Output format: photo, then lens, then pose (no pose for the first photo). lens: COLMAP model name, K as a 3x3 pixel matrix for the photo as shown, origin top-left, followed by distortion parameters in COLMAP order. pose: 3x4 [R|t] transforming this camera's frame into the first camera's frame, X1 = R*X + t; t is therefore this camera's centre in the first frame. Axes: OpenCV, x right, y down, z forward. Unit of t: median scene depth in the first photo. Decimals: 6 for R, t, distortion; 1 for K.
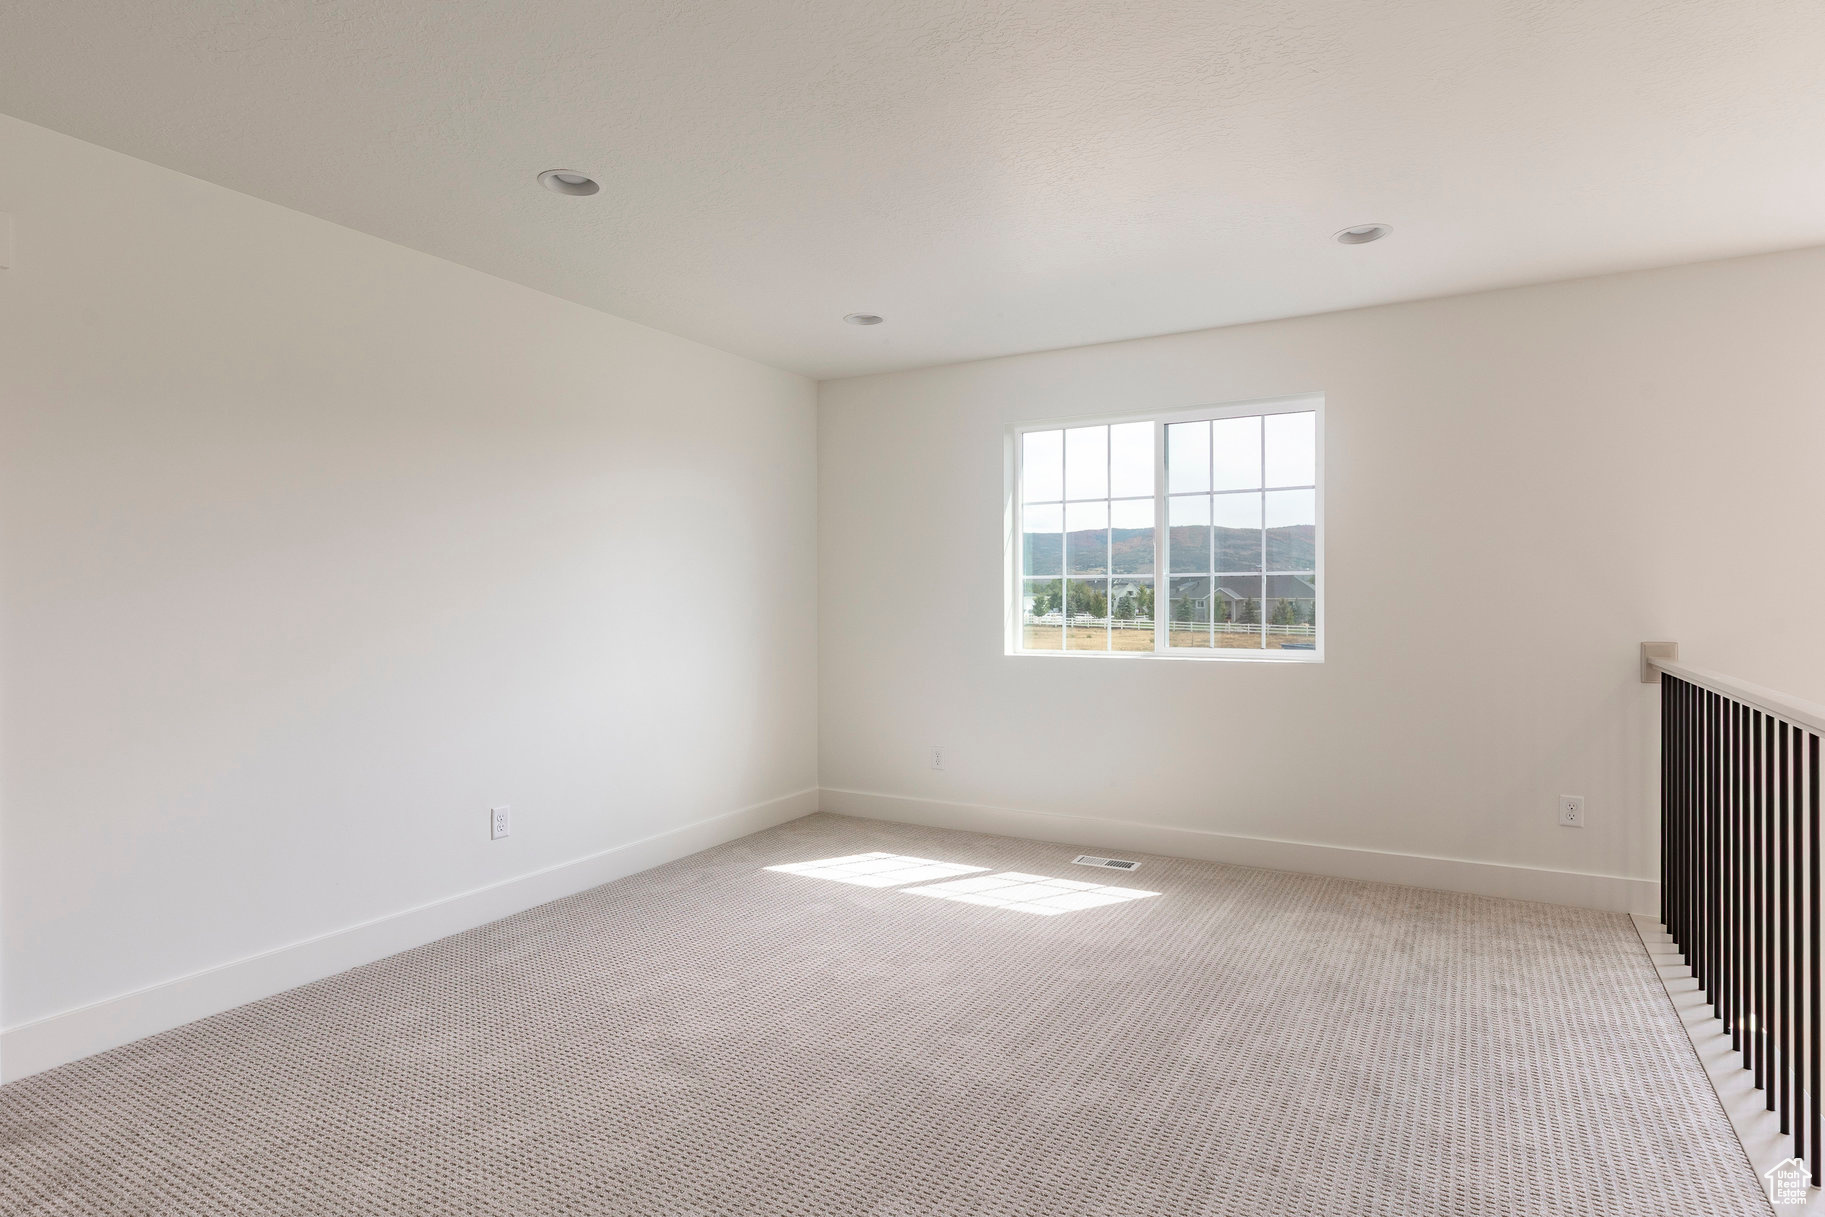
lens RADIAL K [[1057.5, 0, 967.8], [0, 1057.5, 595.6], [0, 0, 1]] dist [-0.004954, -0.001650]
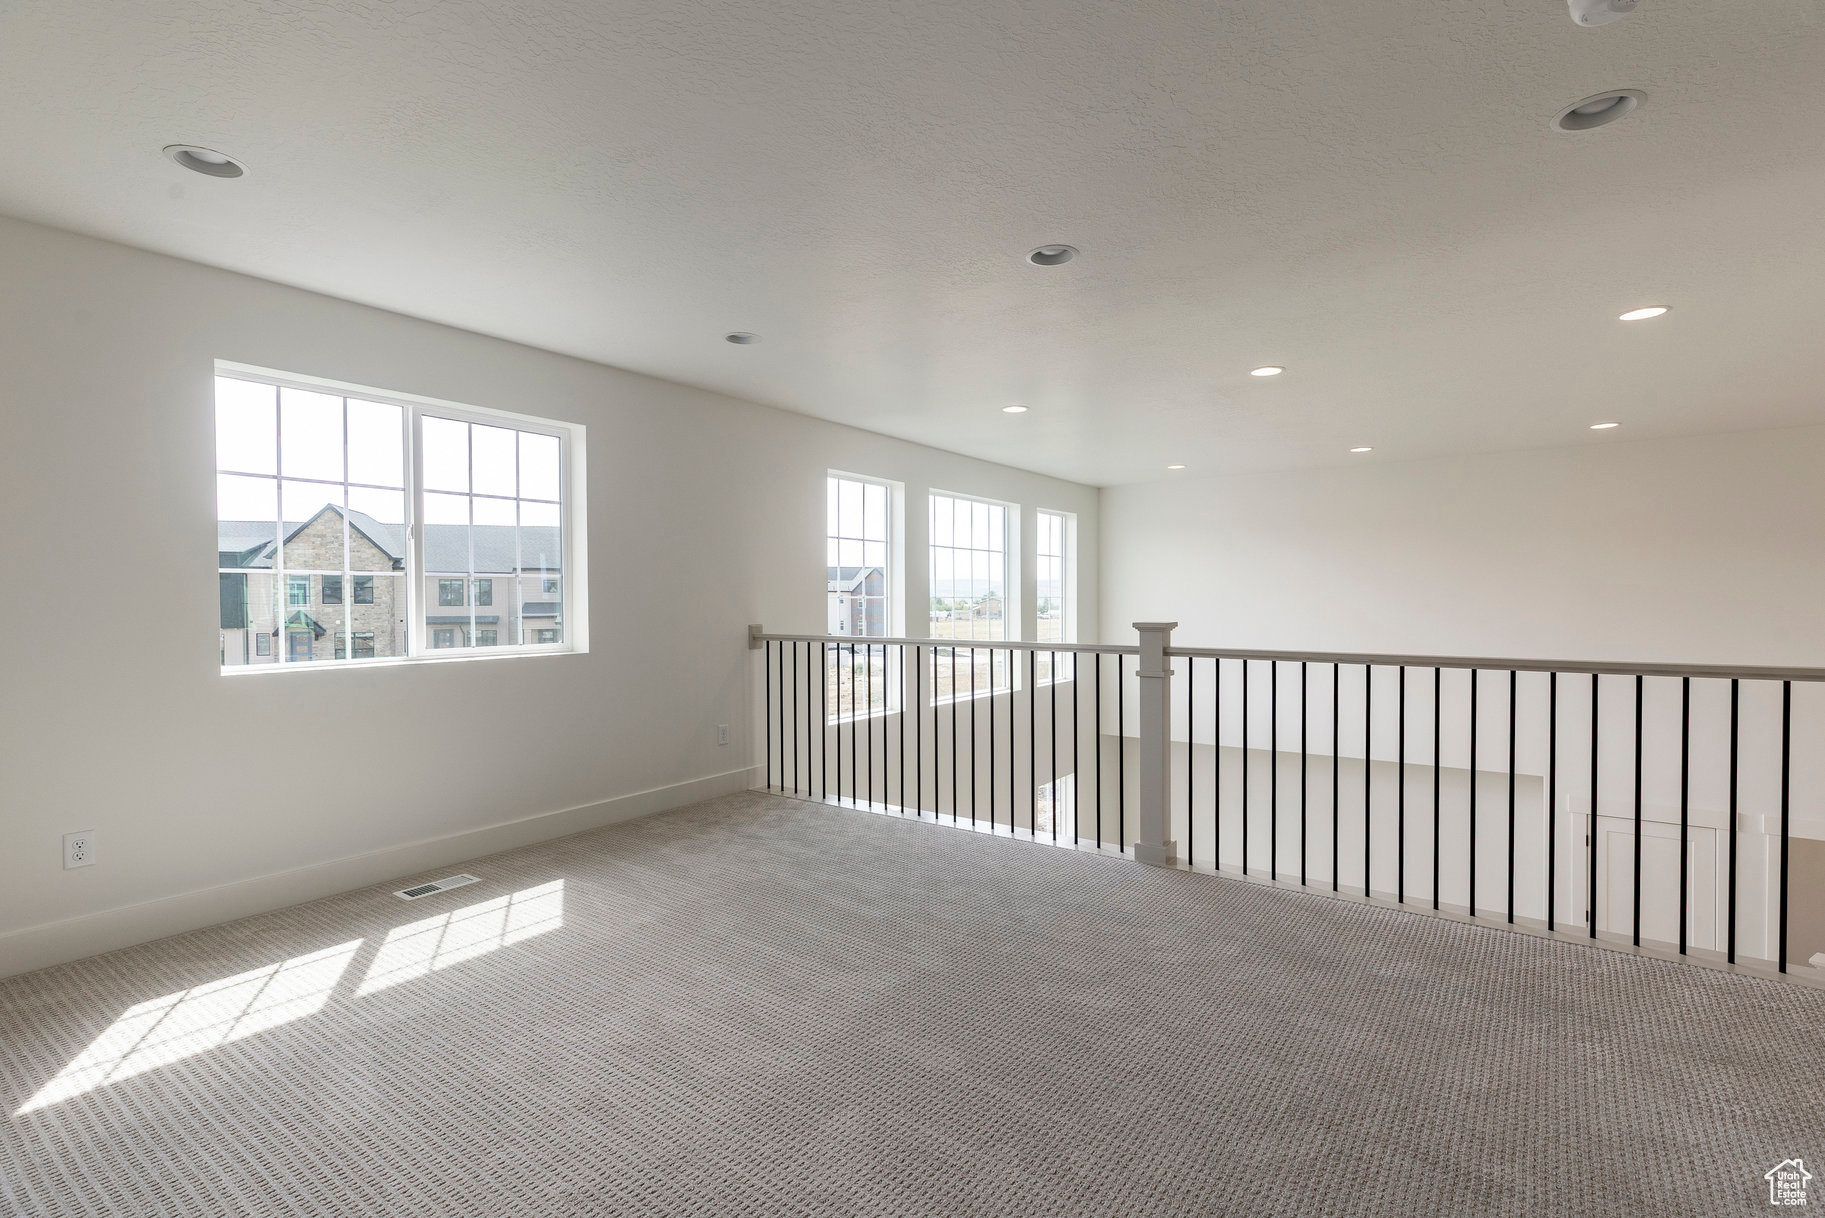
lens RADIAL K [[846.9, 0, 944.8], [0, 846.9, 610.0], [0, 0, 1]] dist [0.007152, 0.000207]
pose [[0.079530, -0.014252, 0.996731, -0.650889], [-0.001044, 0.999896, 0.014381, 0.001350], [-0.996832, -0.002185, 0.079507, 0.574999]]
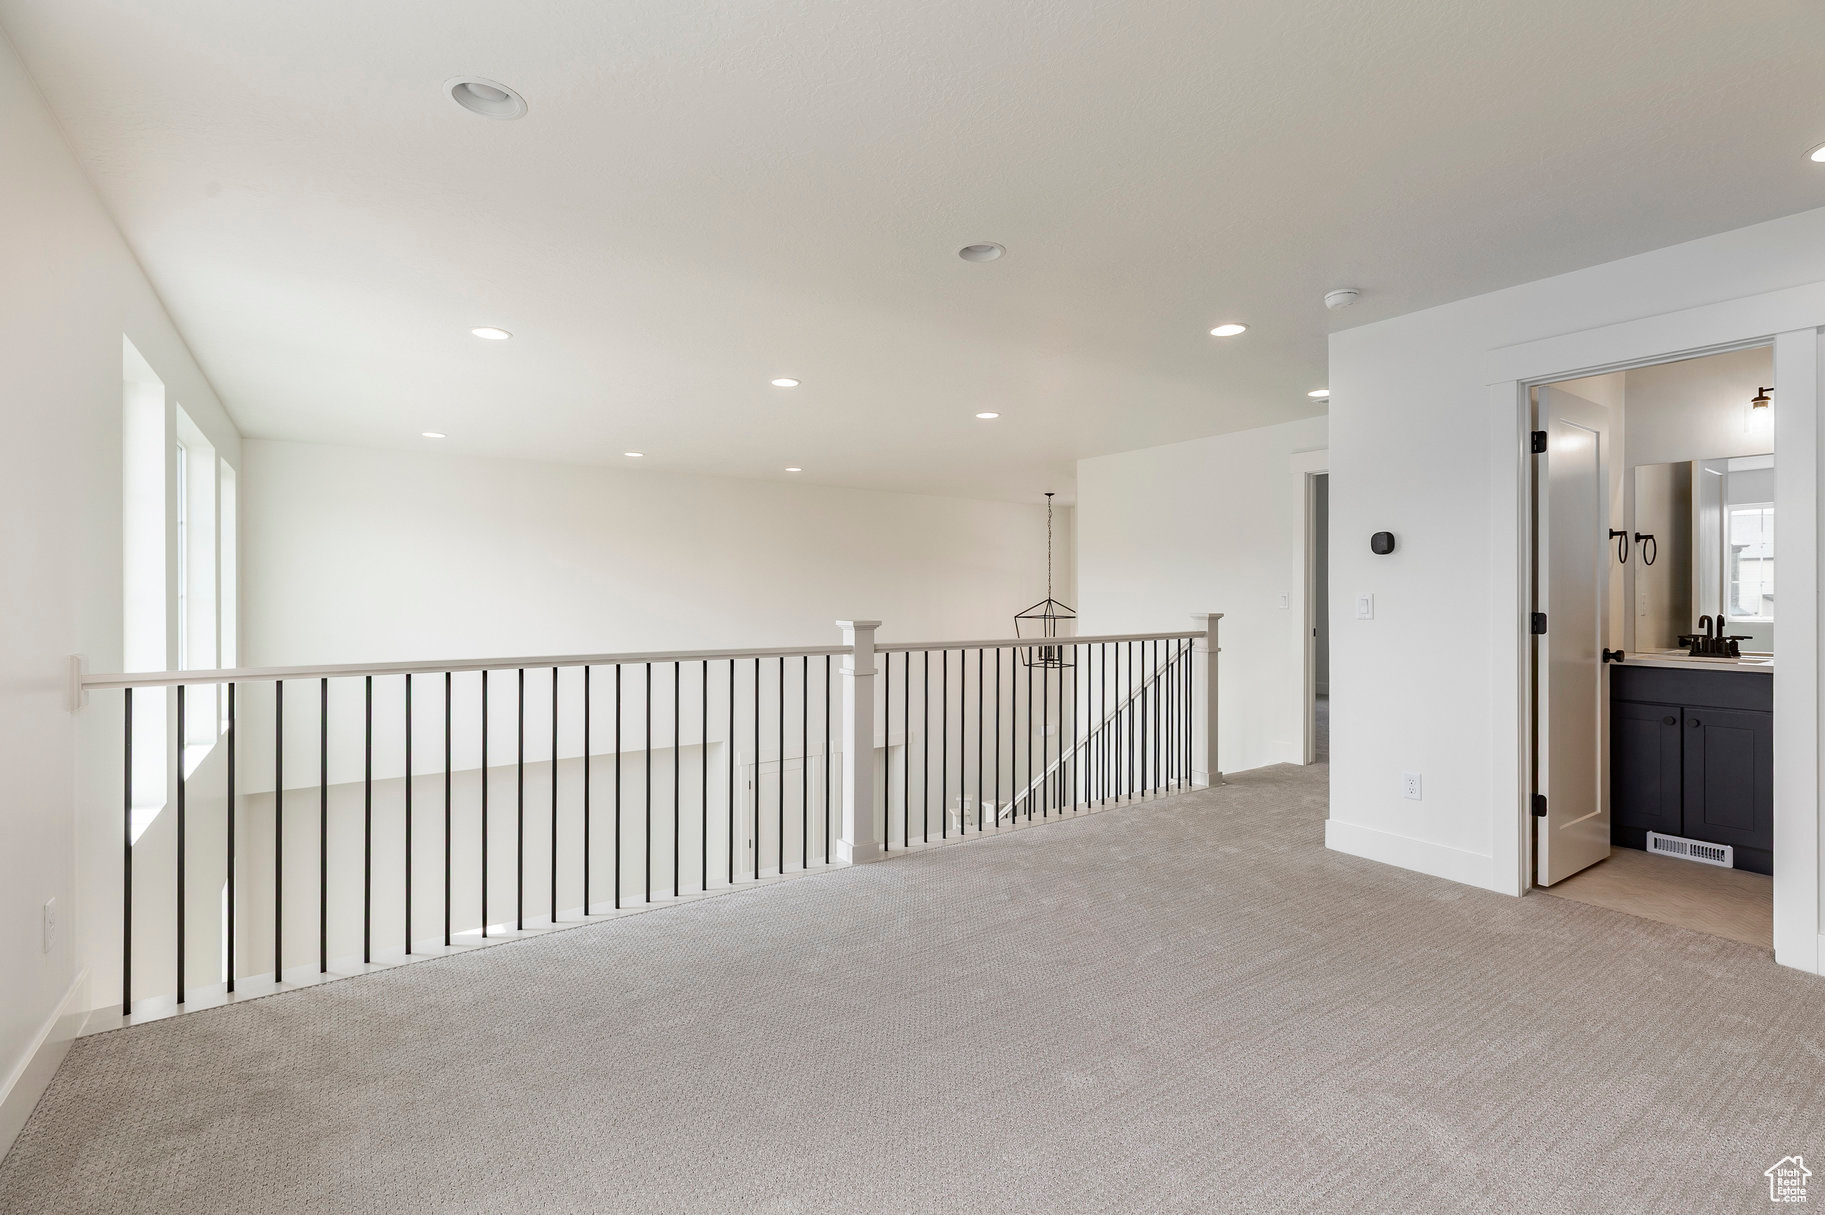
lens RADIAL K [[819.4, 0, 912.5], [0, 819.4, 607.5], [0, 0, 1]] dist [0.007570, -0.000279]
pose [[-0.907043, 0.001465, 0.421036, -0.119279], [0.003278, 0.999988, 0.003582, 0.010890], [-0.421026, 0.004629, -0.907037, 1.237439]]
